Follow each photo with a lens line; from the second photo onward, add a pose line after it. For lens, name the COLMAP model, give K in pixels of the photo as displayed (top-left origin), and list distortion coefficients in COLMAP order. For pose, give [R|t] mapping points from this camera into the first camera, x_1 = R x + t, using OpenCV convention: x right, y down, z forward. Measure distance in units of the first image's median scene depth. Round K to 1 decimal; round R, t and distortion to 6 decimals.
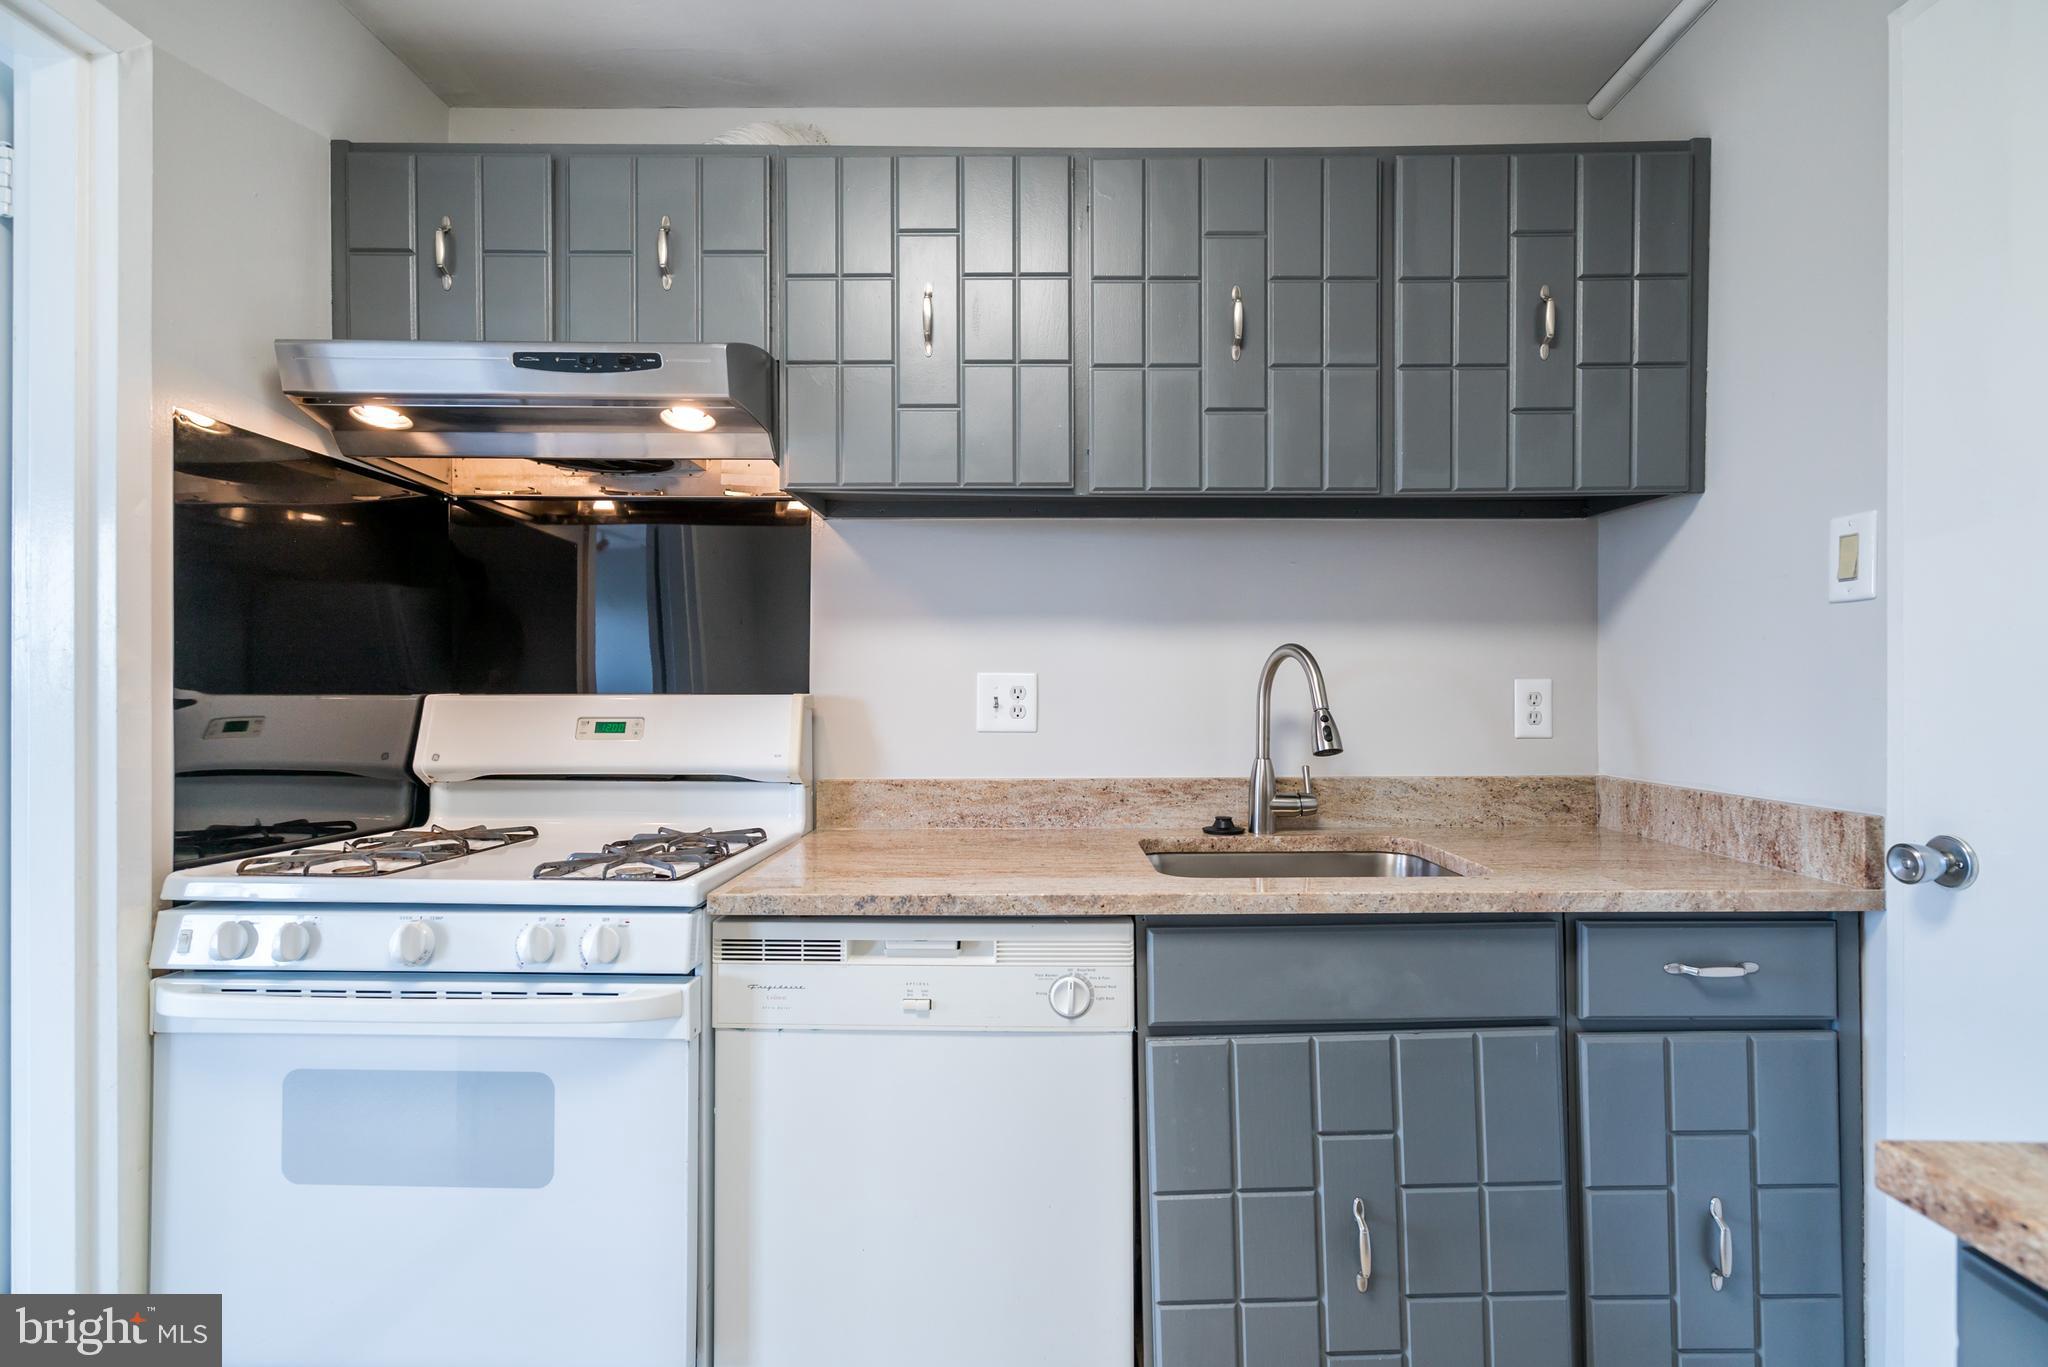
lens RADIAL K [[938.4, 0, 1026.5], [0, 938.4, 690.8], [0, 0, 1]] dist [-0.005320, -0.000237]
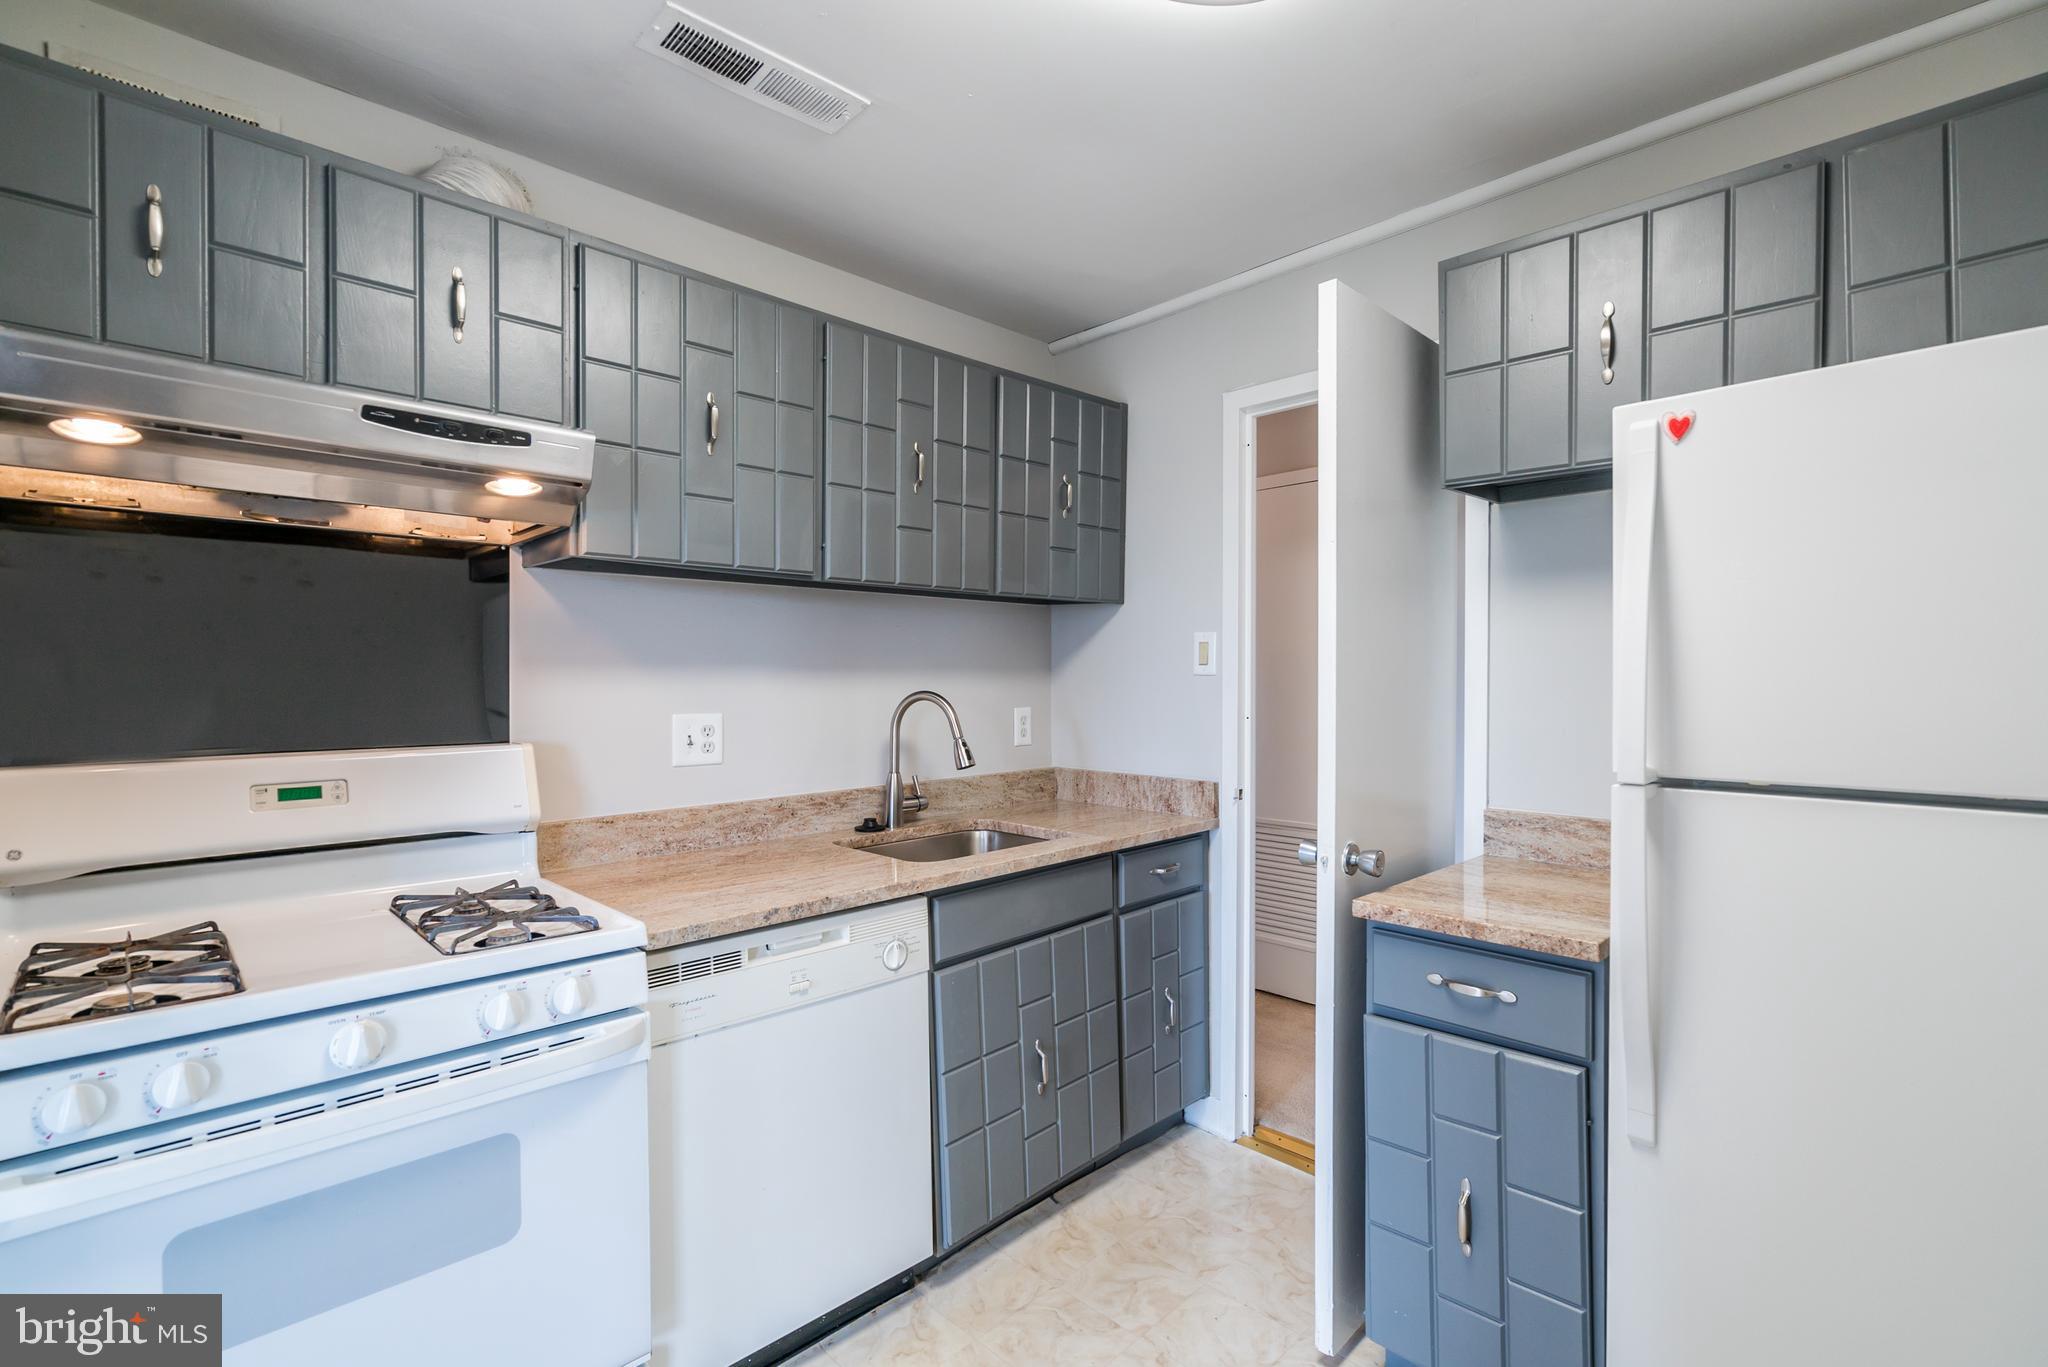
lens RADIAL K [[938.4, 0, 1034.2], [0, 938.4, 683.5], [0, 0, 1]] dist [-0.005320, -0.000237]
pose [[0.697248, -0.007443, 0.716792, -0.663704], [0.000365, 0.999950, 0.010028, -0.081044], [-0.716830, -0.006731, 0.697215, -0.114263]]
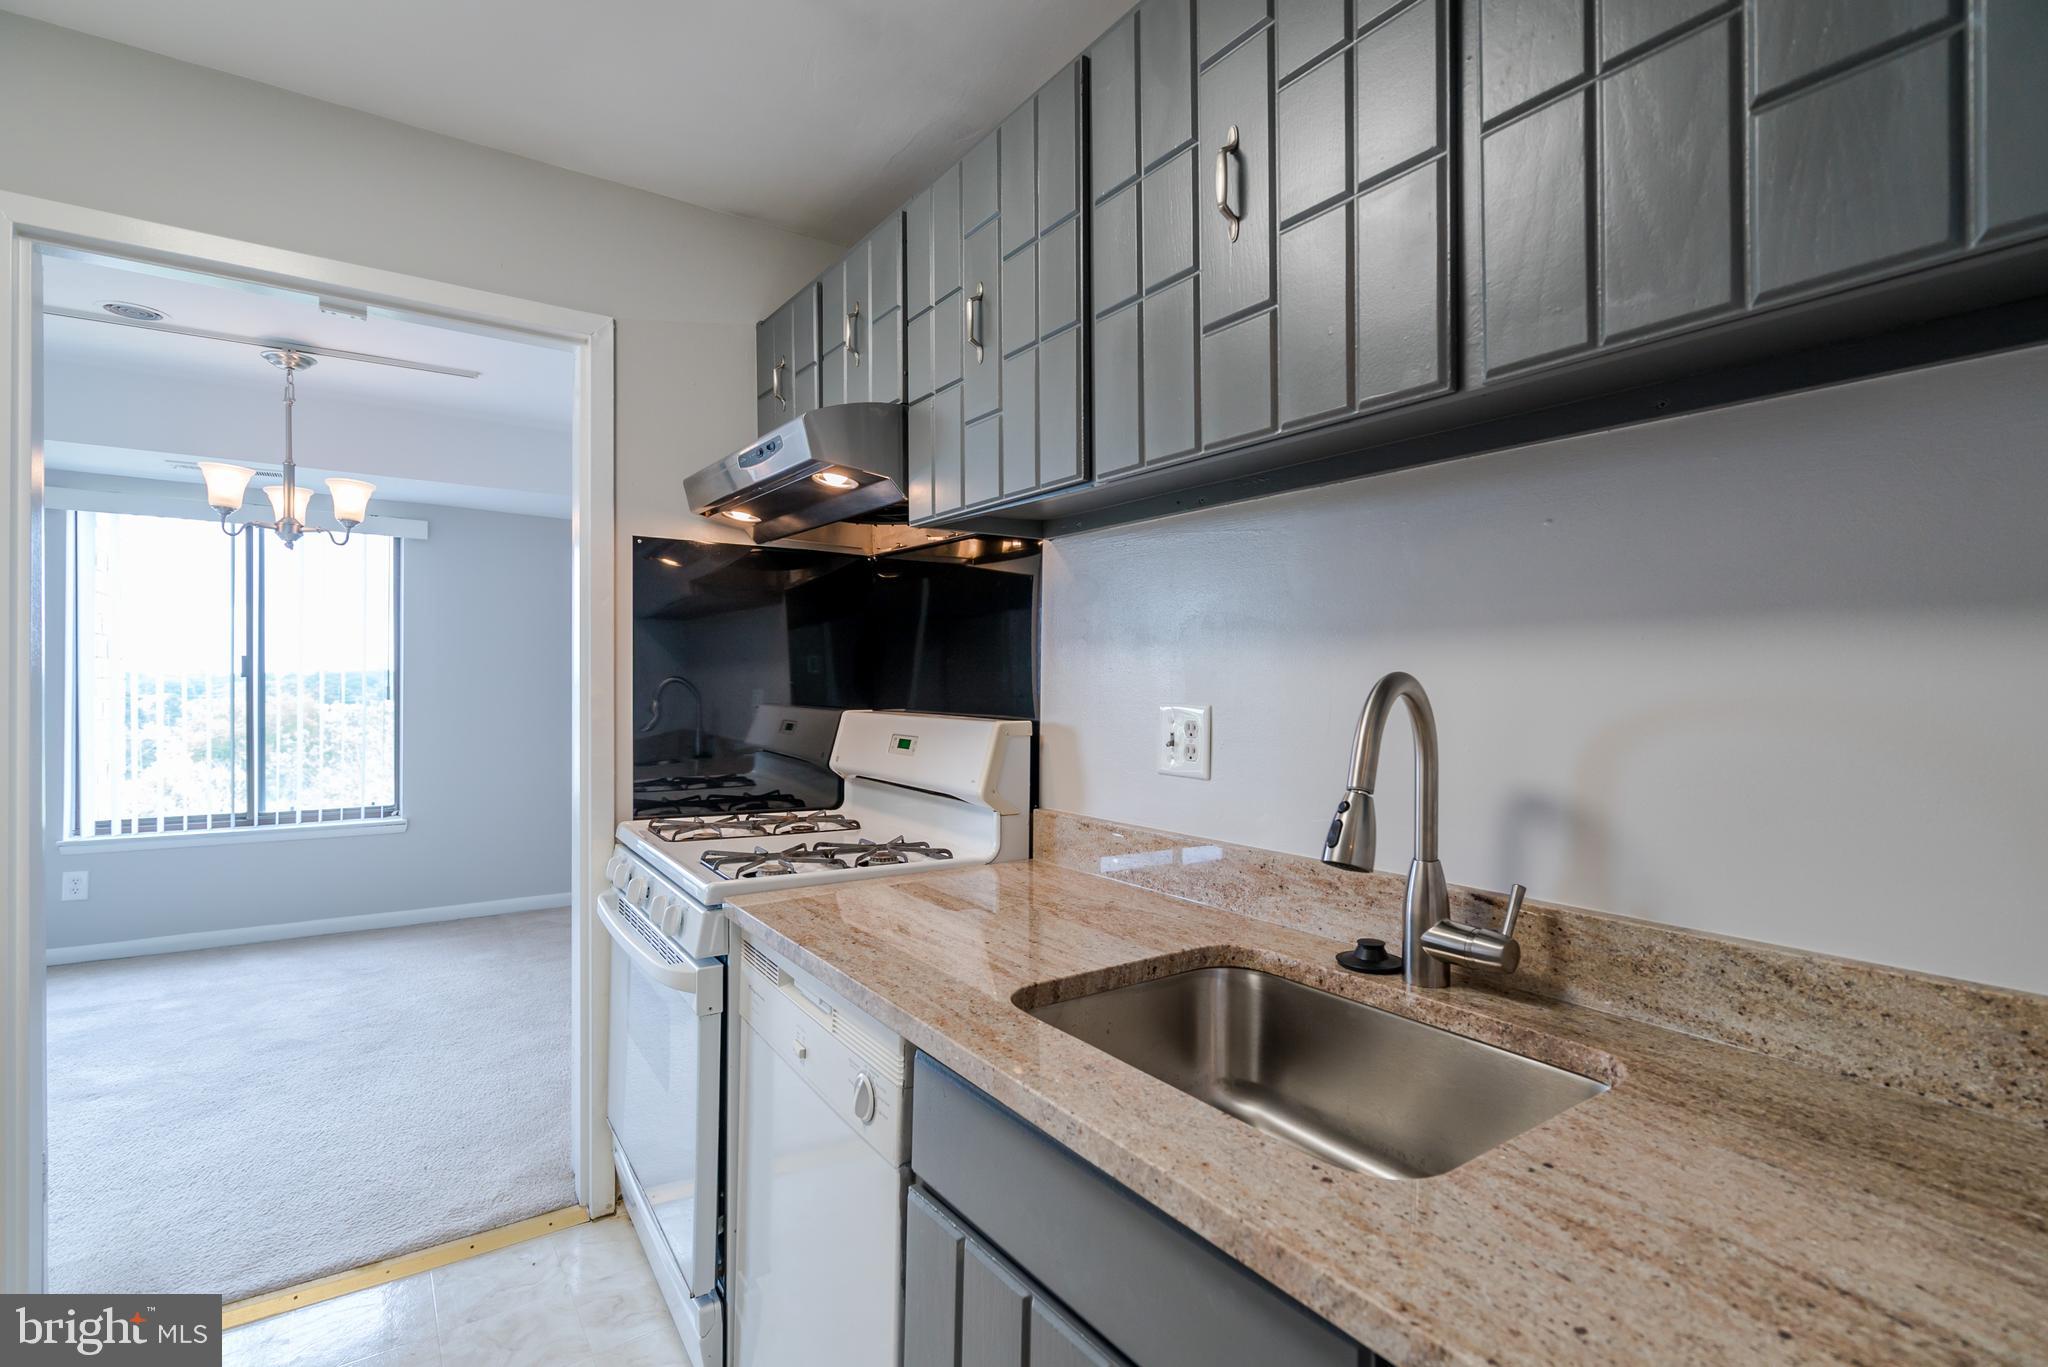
lens RADIAL K [[938.4, 0, 1028.7], [0, 938.4, 685.0], [0, 0, 1]] dist [-0.005320, -0.000237]
pose [[0.581922, 0.009397, -0.813190, 0.667268], [-0.006901, 0.999954, 0.006617, -0.047224], [0.813215, 0.001761, 0.581960, 0.501283]]
